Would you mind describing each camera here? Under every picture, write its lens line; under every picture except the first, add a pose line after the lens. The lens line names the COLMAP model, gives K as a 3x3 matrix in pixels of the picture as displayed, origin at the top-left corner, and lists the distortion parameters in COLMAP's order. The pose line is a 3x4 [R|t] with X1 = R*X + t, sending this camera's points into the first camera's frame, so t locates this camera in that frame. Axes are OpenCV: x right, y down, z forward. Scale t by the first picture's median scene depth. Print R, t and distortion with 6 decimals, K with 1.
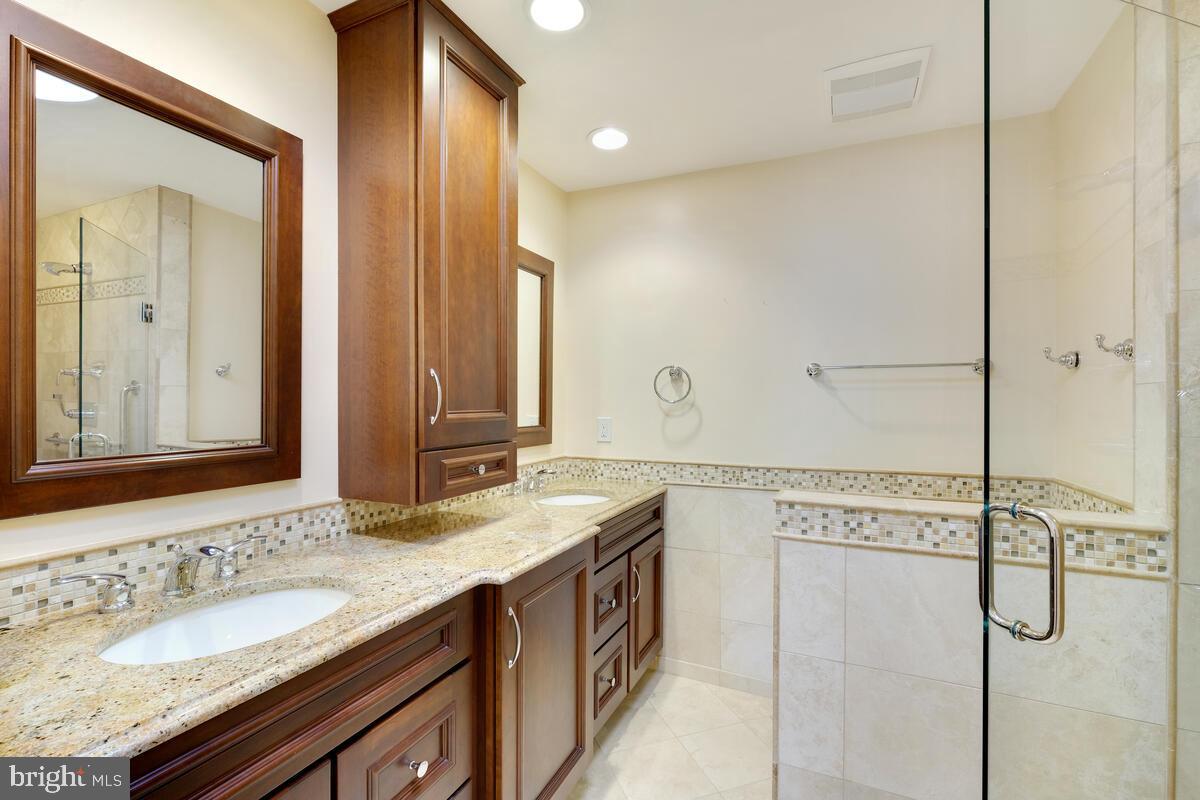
lens RADIAL K [[531.5, 0, 599.2], [0, 531.5, 401.5], [0, 0, 1]] dist [0.000762, 0.000704]
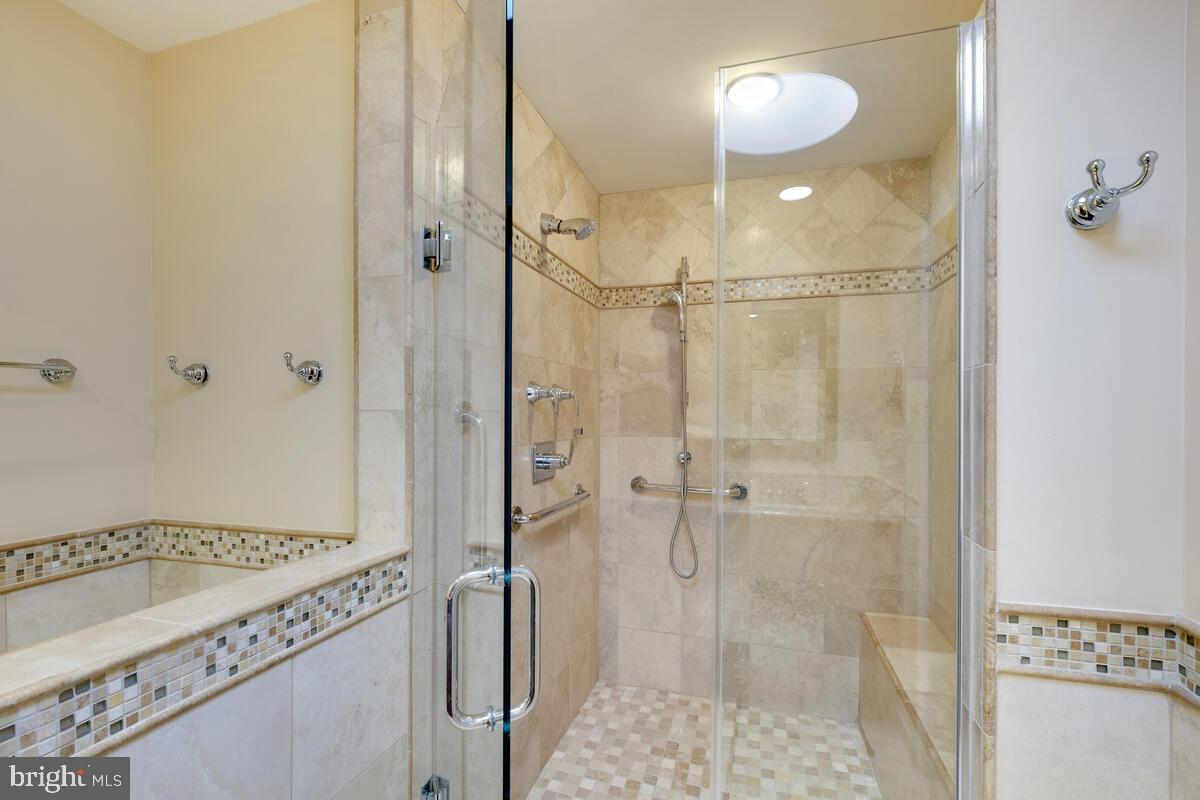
lens RADIAL K [[531.5, 0, 604.5], [0, 531.5, 420.8], [0, 0, 1]] dist [0.000762, 0.000704]
pose [[-0.129483, -0.019295, 0.991394, -0.029677], [-0.006209, 0.999807, 0.018648, -0.033427], [-0.991562, -0.003741, -0.129578, 0.652351]]
